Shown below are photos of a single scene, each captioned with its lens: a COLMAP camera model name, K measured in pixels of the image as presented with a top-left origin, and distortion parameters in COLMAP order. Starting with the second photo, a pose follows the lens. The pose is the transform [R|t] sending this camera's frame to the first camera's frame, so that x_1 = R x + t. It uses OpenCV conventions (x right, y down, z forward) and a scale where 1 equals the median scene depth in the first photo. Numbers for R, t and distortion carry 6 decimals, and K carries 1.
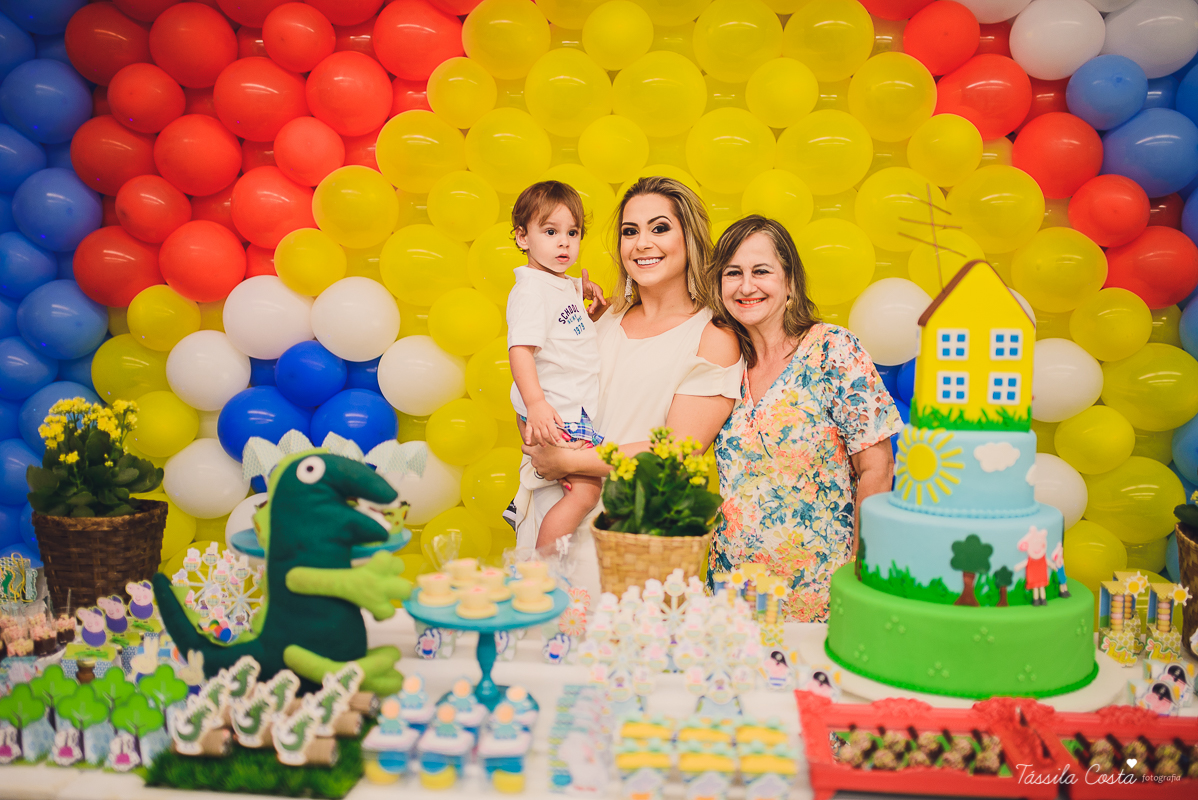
lens RADIAL K [[1141.8, 0, 594.7], [0, 1141.8, 398.4], [0, 0, 1]] dist [-0.063300, 0.086455]
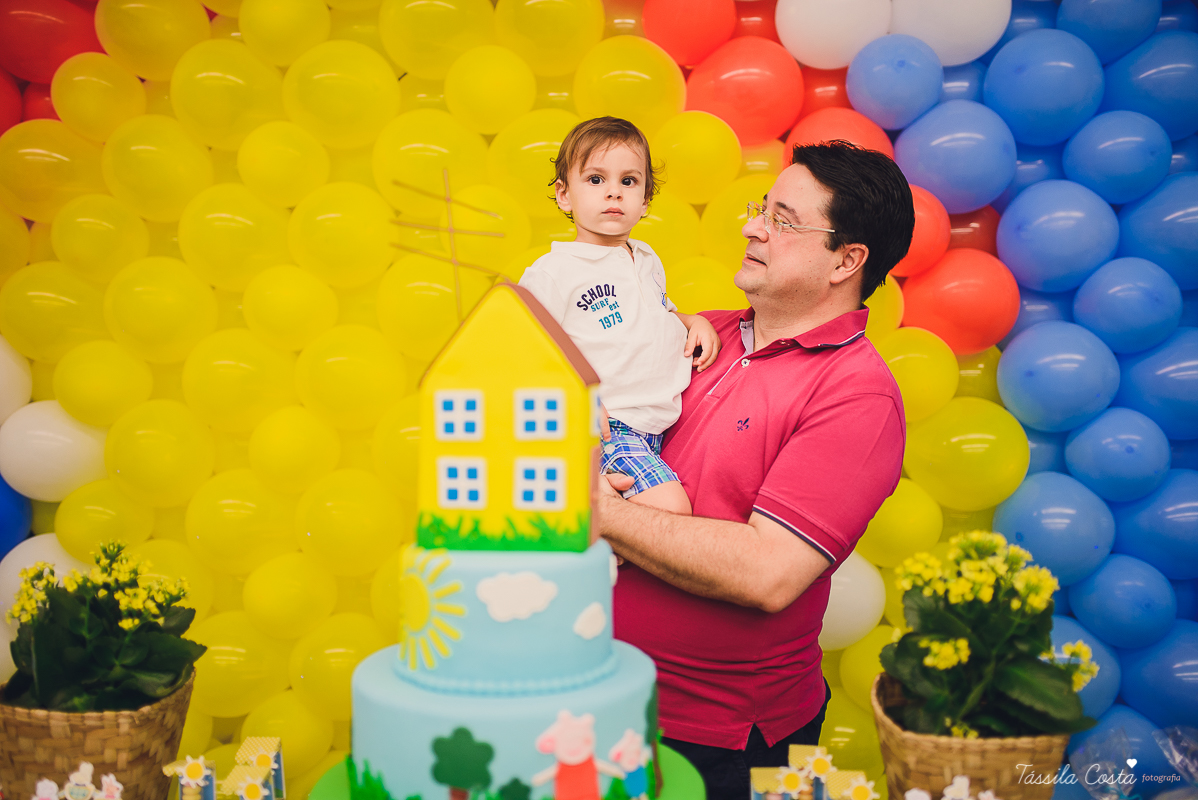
lens RADIAL K [[1141.8, 0, 594.7], [0, 1141.8, 398.4], [0, 0, 1]] dist [-0.063300, 0.086455]
pose [[0.999837, -0.013718, 0.011780, 0.355832], [0.014239, 0.998873, -0.045275, -0.025254], [-0.011145, 0.045435, 0.998905, 0.336444]]
